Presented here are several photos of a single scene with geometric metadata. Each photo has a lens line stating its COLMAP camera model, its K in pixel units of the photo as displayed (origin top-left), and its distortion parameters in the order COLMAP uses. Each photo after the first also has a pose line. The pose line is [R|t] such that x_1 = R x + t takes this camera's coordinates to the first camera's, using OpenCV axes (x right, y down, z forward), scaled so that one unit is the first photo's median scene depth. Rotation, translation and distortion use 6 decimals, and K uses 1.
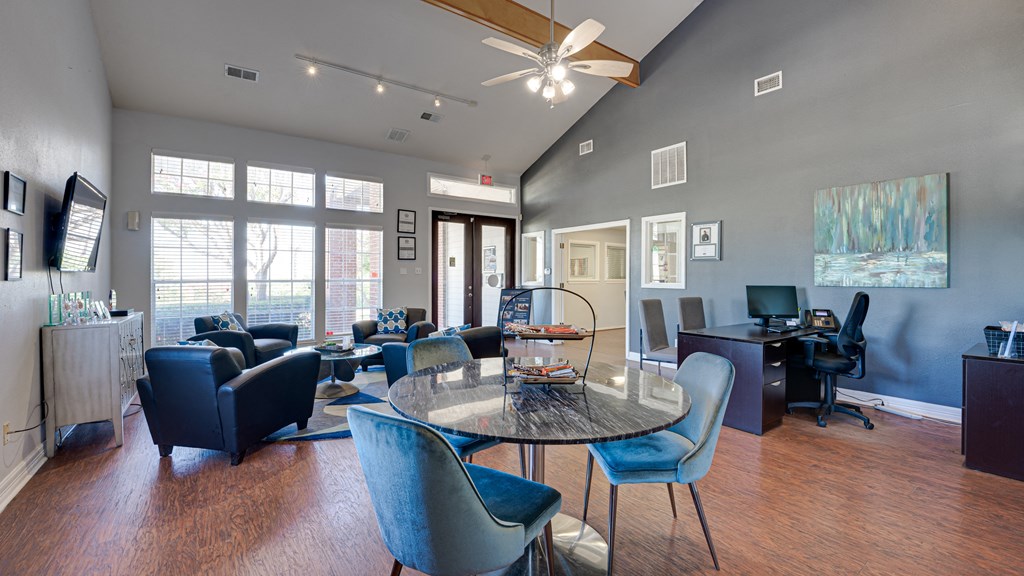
lens RADIAL K [[422.8, 0, 514.3], [0, 422.8, 283.6], [0, 0, 1]] dist [-0.022334, 0.000852]
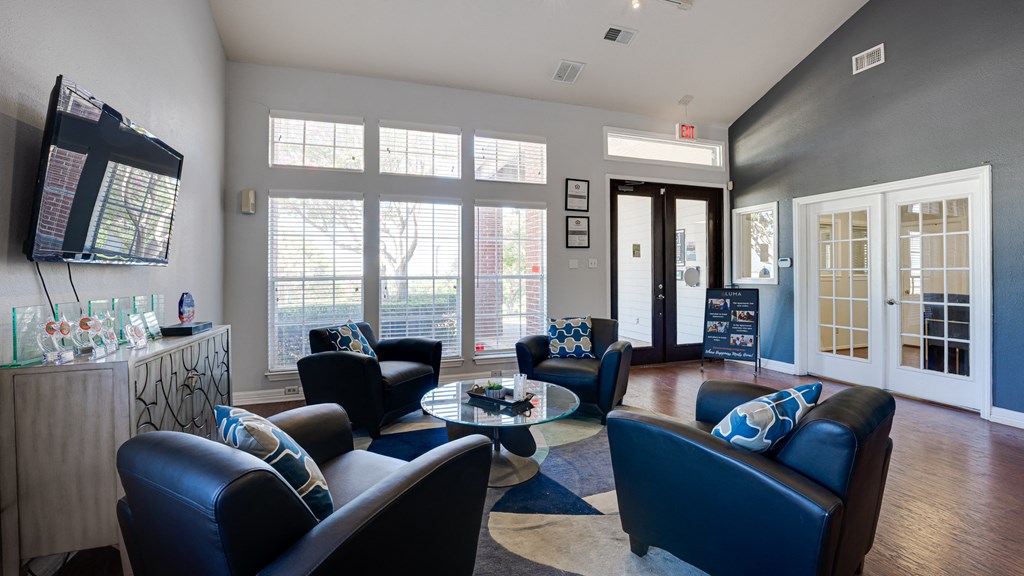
lens RADIAL K [[422.8, 0, 514.3], [0, 422.8, 283.6], [0, 0, 1]] dist [-0.022334, 0.000852]
pose [[0.955385, 0.002751, -0.295352, -0.146479], [0.000316, 0.999947, 0.010338, -0.003270], [0.295365, -0.009970, 0.955333, 0.279685]]
